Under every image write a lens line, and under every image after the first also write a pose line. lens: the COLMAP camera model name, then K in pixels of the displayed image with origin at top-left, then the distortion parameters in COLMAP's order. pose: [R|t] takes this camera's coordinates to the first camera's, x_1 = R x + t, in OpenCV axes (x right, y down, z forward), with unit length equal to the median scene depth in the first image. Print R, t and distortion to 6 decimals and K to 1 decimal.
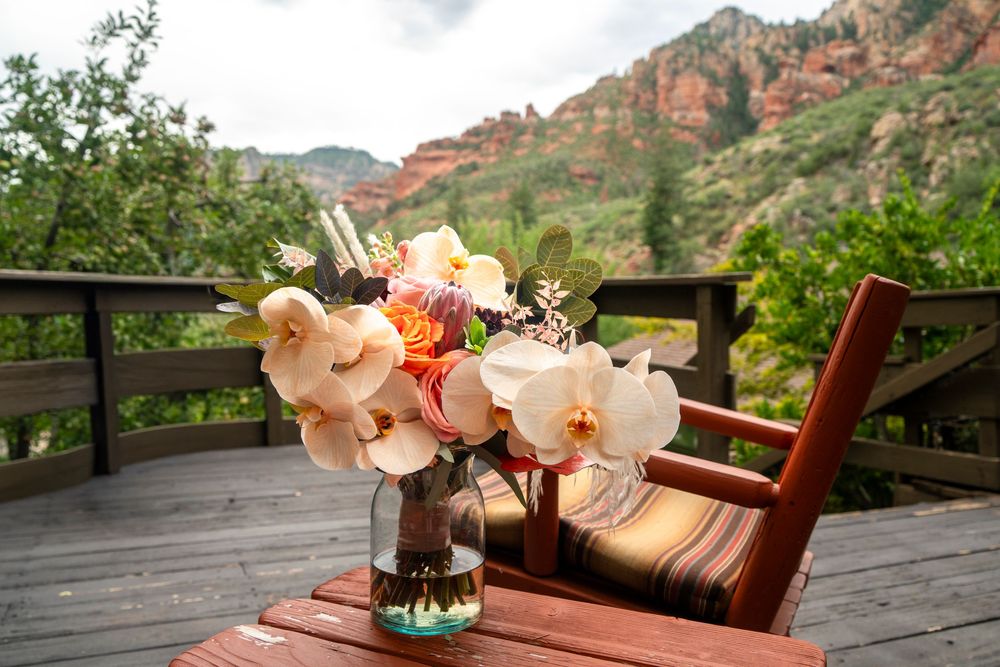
lens RADIAL K [[816.2, 0, 498.0], [0, 816.2, 334.8], [0, 0, 1]] dist [-0.007958, -0.002517]
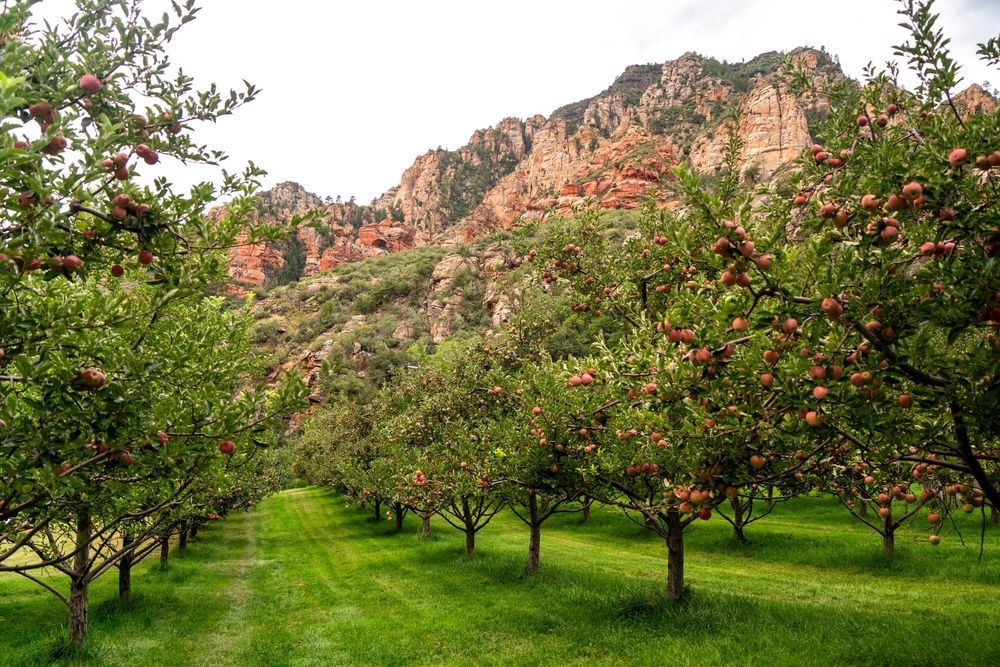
lens RADIAL K [[816.2, 0, 499.7], [0, 816.2, 331.8], [0, 0, 1]] dist [-0.007958, -0.002517]
pose [[0.856678, 0.103164, 0.505431, 0.038336], [0.001270, 0.979373, -0.202055, 0.010110], [-0.515850, 0.173738, 0.838876, 0.131462]]
